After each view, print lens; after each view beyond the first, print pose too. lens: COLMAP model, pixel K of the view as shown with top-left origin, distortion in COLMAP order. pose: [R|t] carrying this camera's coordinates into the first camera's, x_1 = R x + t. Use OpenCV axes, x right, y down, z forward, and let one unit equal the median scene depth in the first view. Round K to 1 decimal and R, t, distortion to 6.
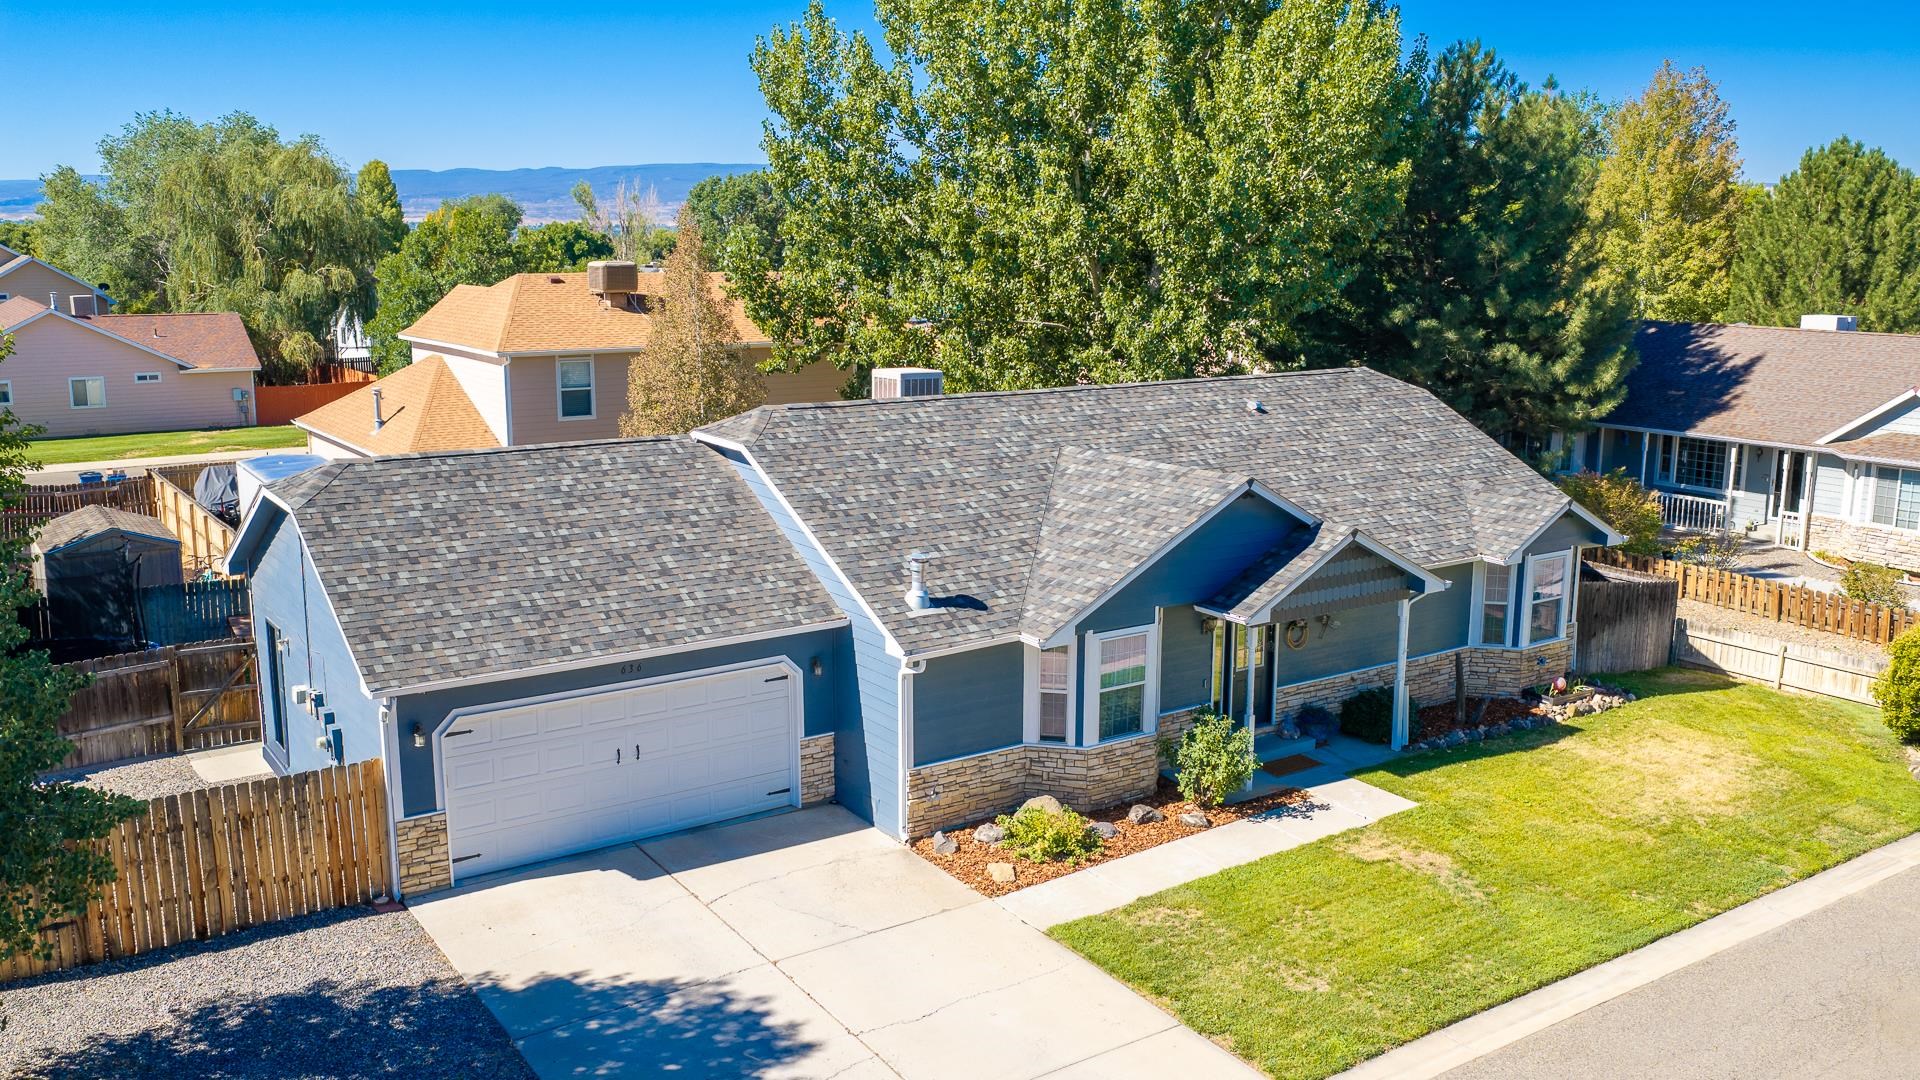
lens RADIAL K [[1596.0, 0, 958.5], [0, 1596.0, 535.2], [0, 0, 1]] dist [0.021369, -0.051612]
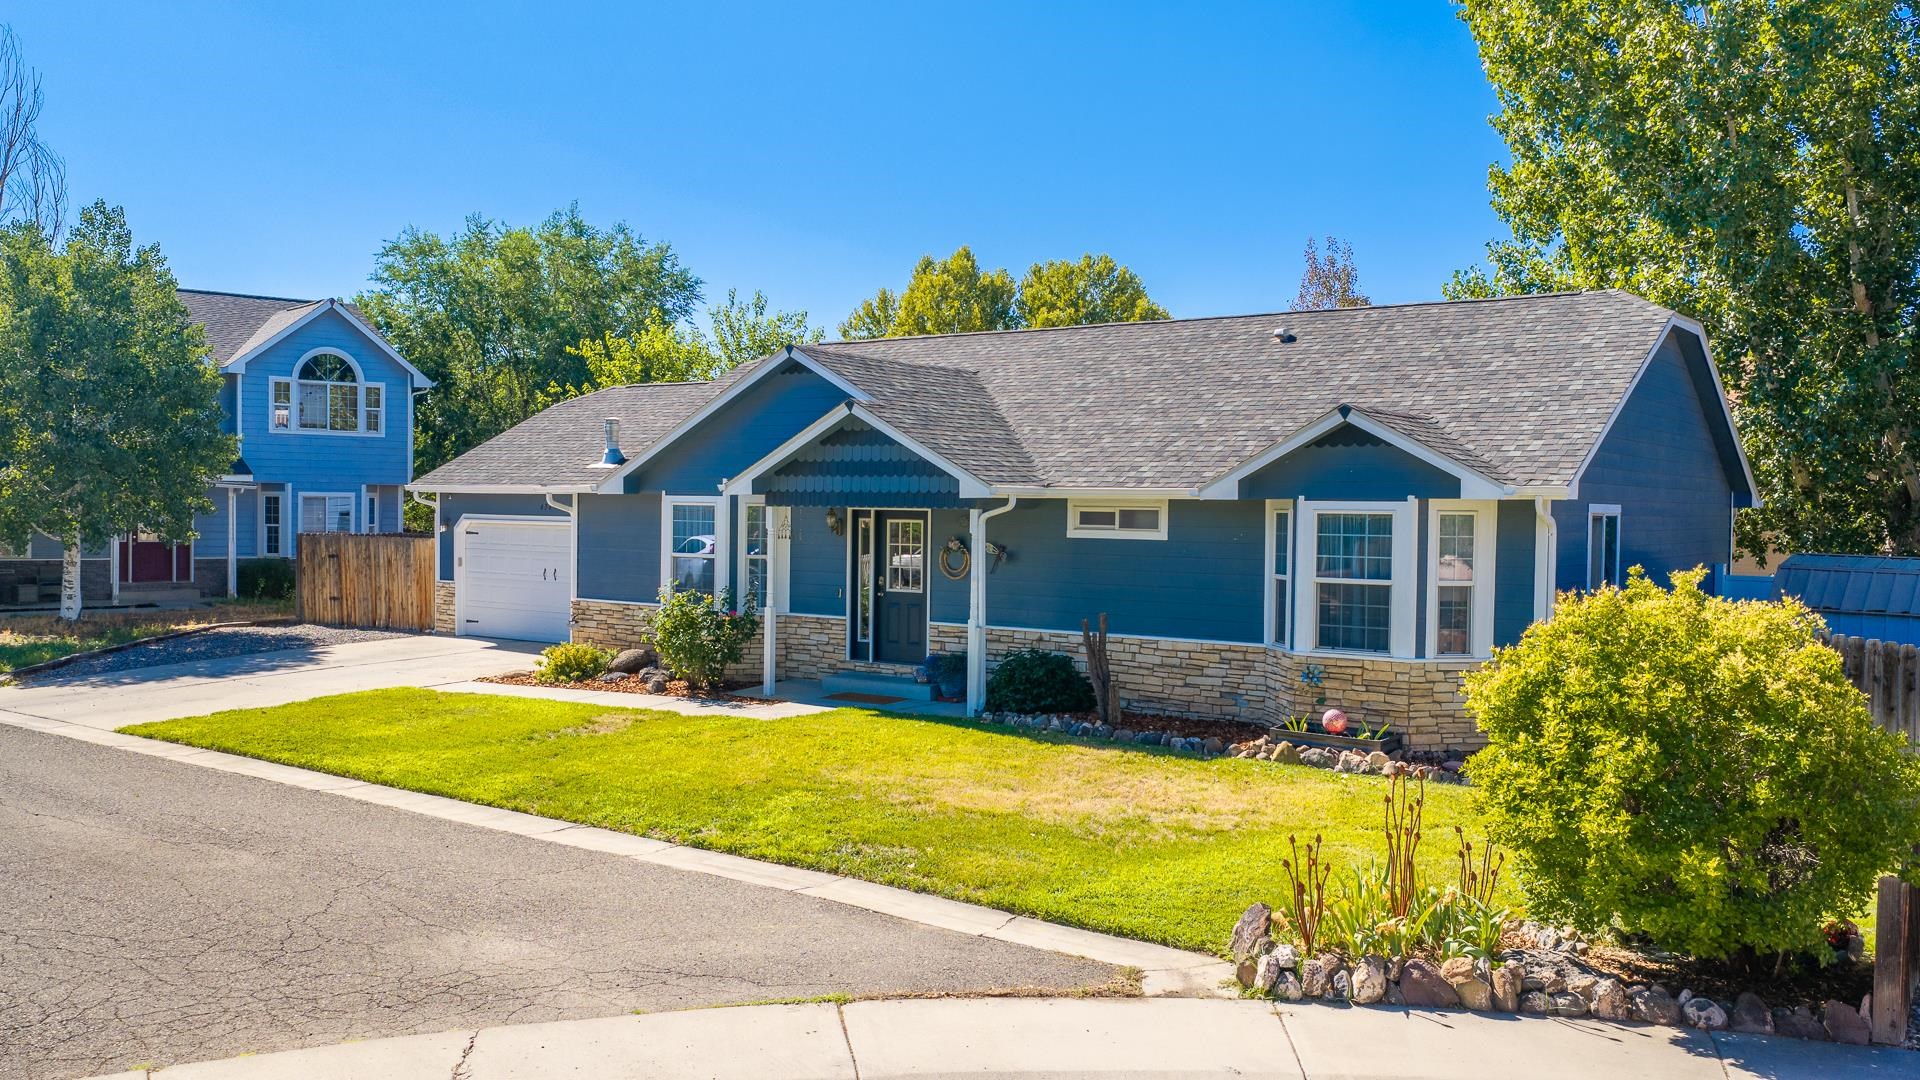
lens RADIAL K [[1583.1, 0, 954.5], [0, 1583.1, 543.7], [0, 0, 1]] dist [0.022396, -0.056743]
pose [[0.323693, 0.017908, -0.945993, 1.121666], [-0.188315, 0.981037, -0.045865, 0.104141], [0.927233, 0.192990, 0.320928, 0.849494]]
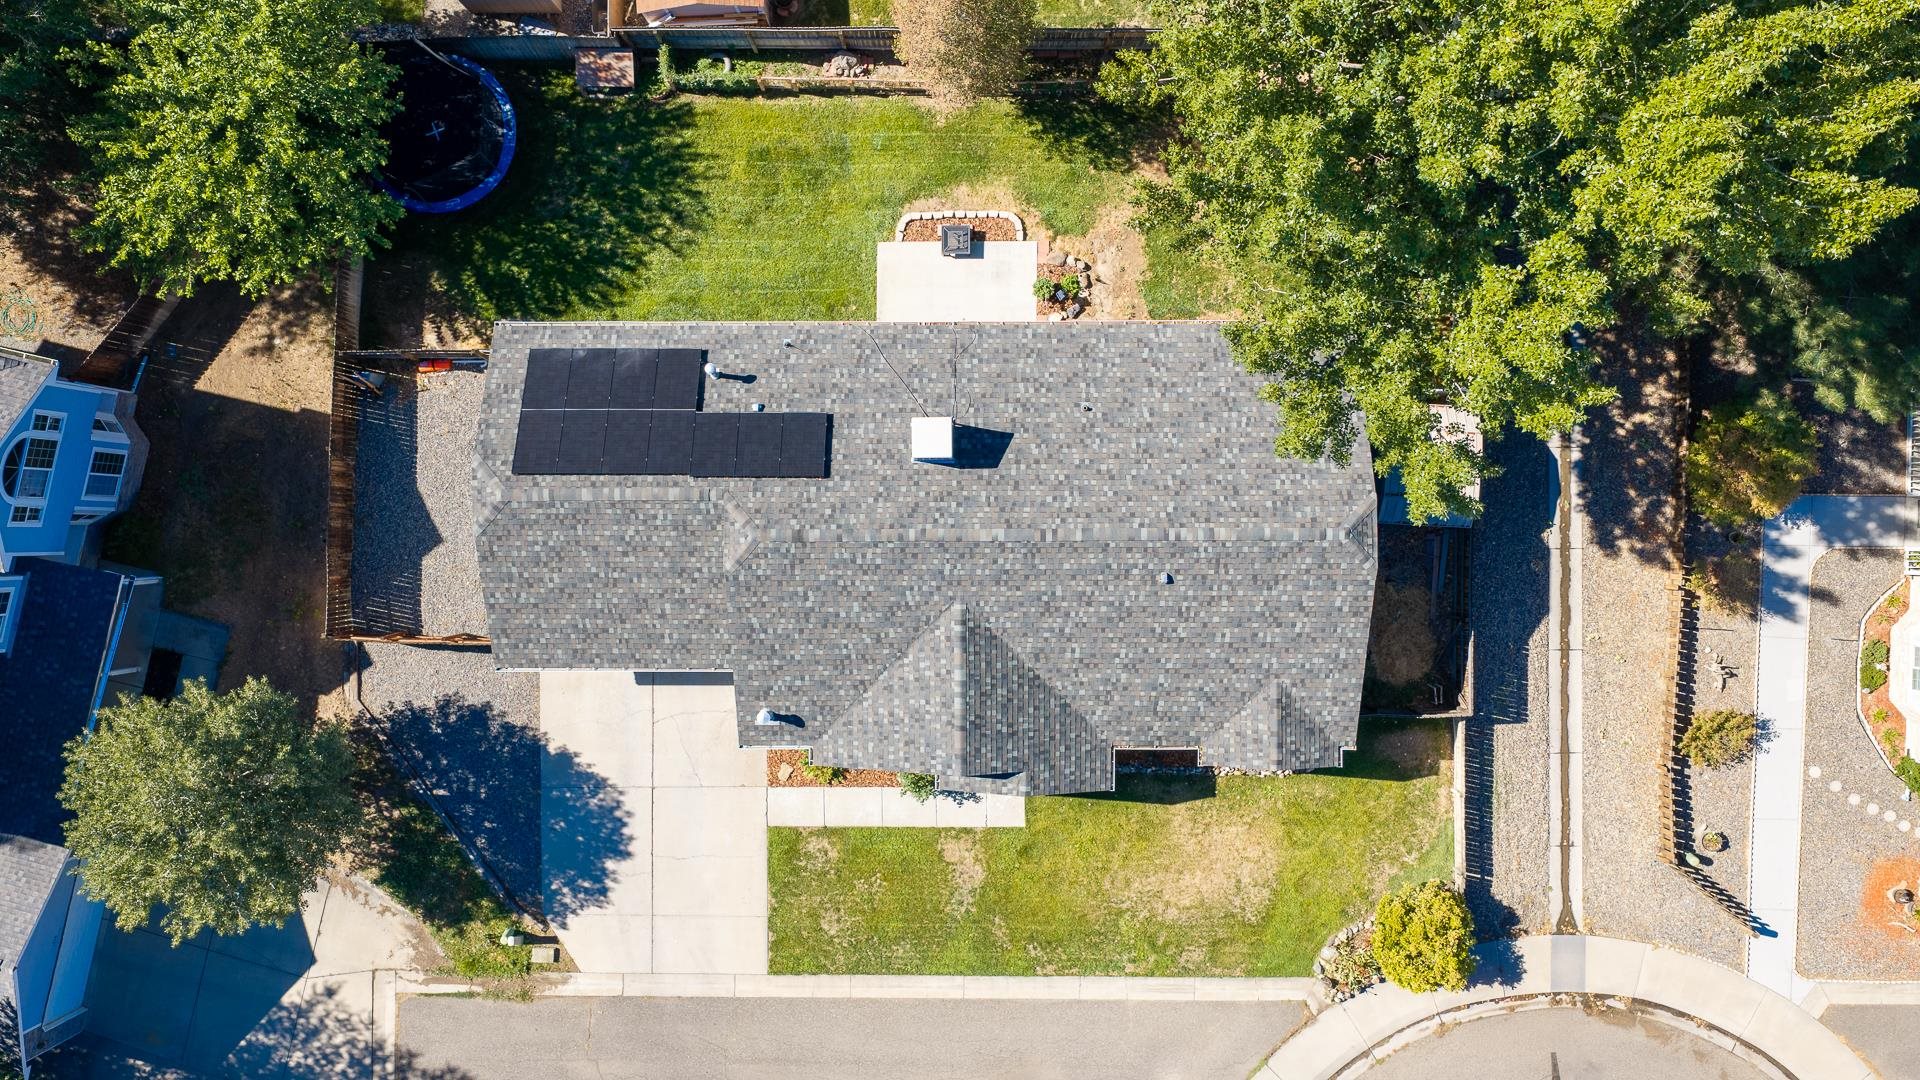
lens RADIAL K [[1598.8, 0, 953.2], [0, 1598.8, 539.3], [0, 0, 1]] dist [0.028785, -0.079475]
pose [[0.821084, 0.570411, -0.021250, 0.073729], [-0.083085, 0.156263, 0.984215, -1.786509], [0.564728, -0.806358, 0.175698, 0.937050]]
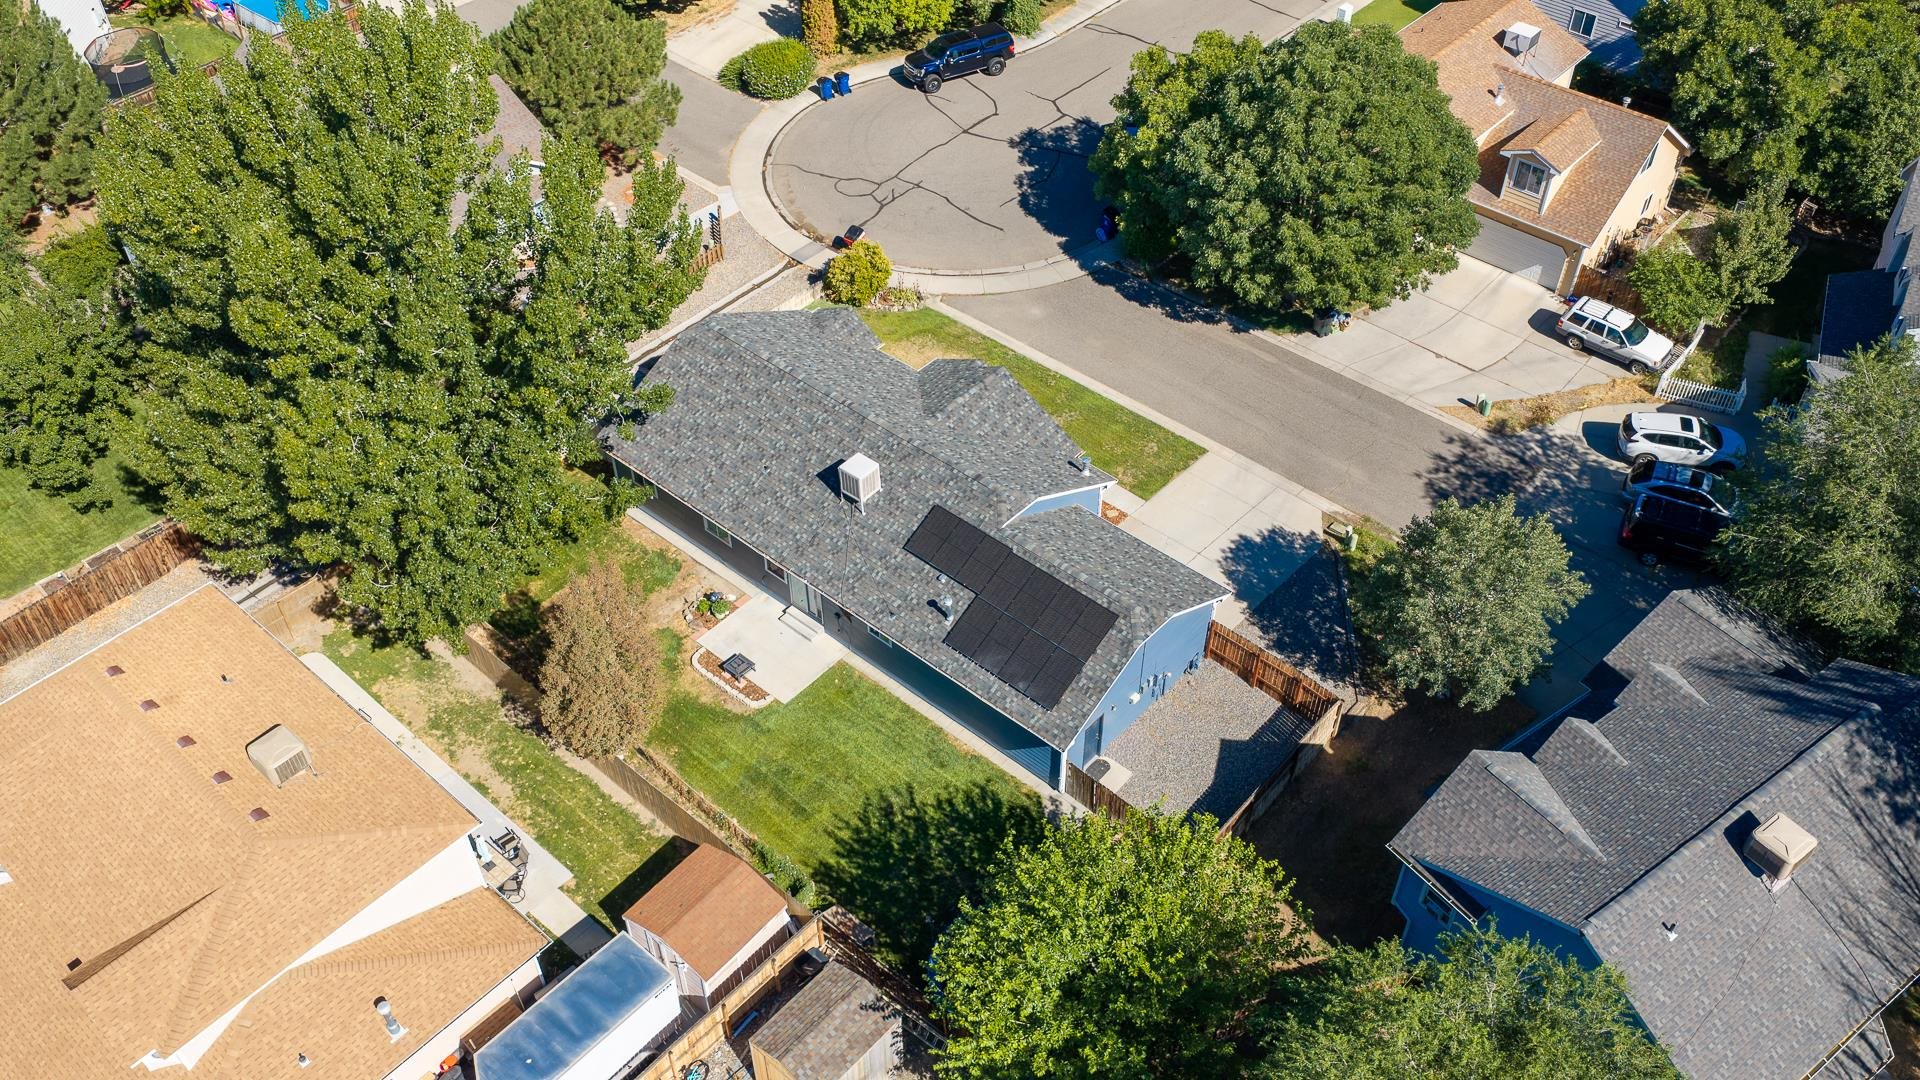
lens RADIAL K [[1596.3, 0, 947.4], [0, 1596.3, 533.3], [0, 0, 1]] dist [0.016612, -0.053337]
pose [[-0.230327, -0.674042, 0.701867, -1.798180], [0.187961, 0.676861, 0.711709, -1.721297], [-0.954788, 0.295849, -0.029206, 1.284365]]
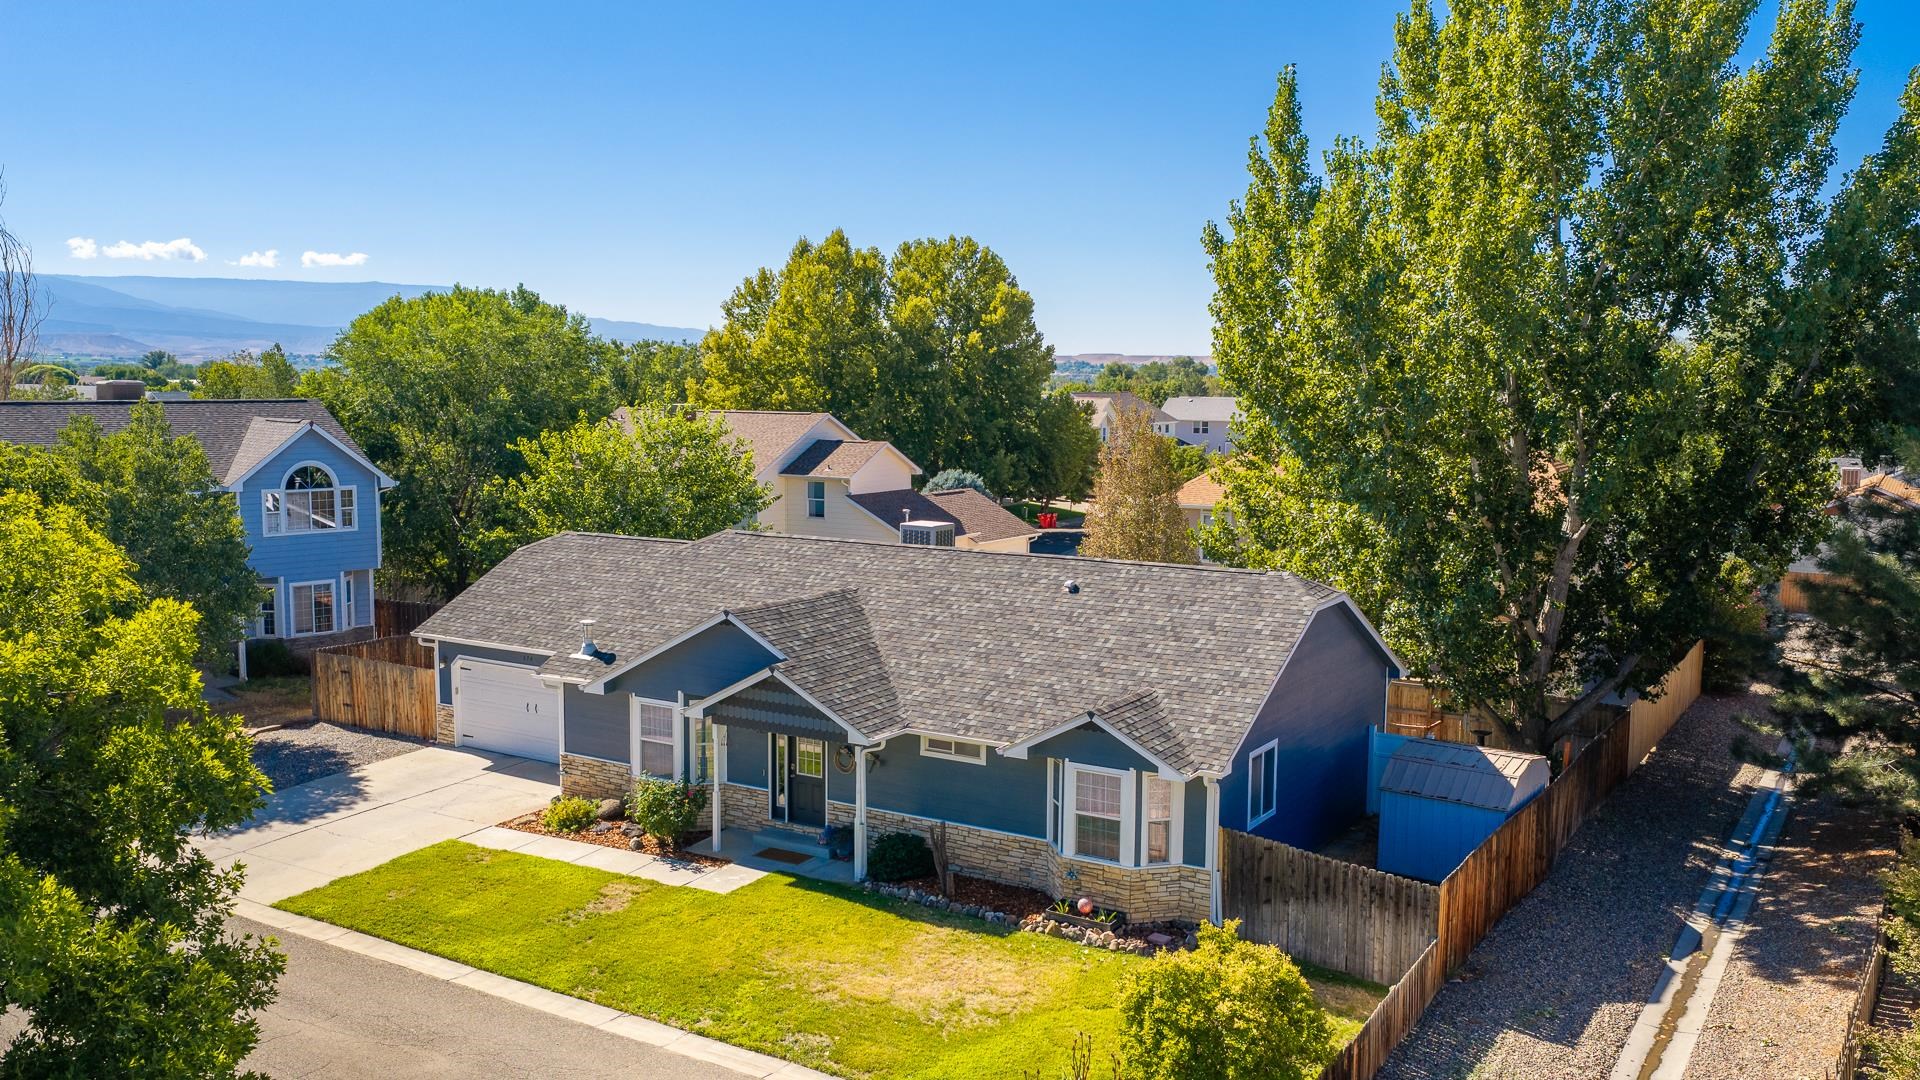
lens RADIAL K [[1583.1, 0, 954.5], [0, 1583.1, 543.7], [0, 0, 1]] dist [0.022396, -0.056743]
pose [[0.397299, 0.095598, -0.912696, 1.501347], [-0.176913, 0.983882, 0.026043, -0.163899], [0.900475, 0.151121, 0.407808, 0.653197]]
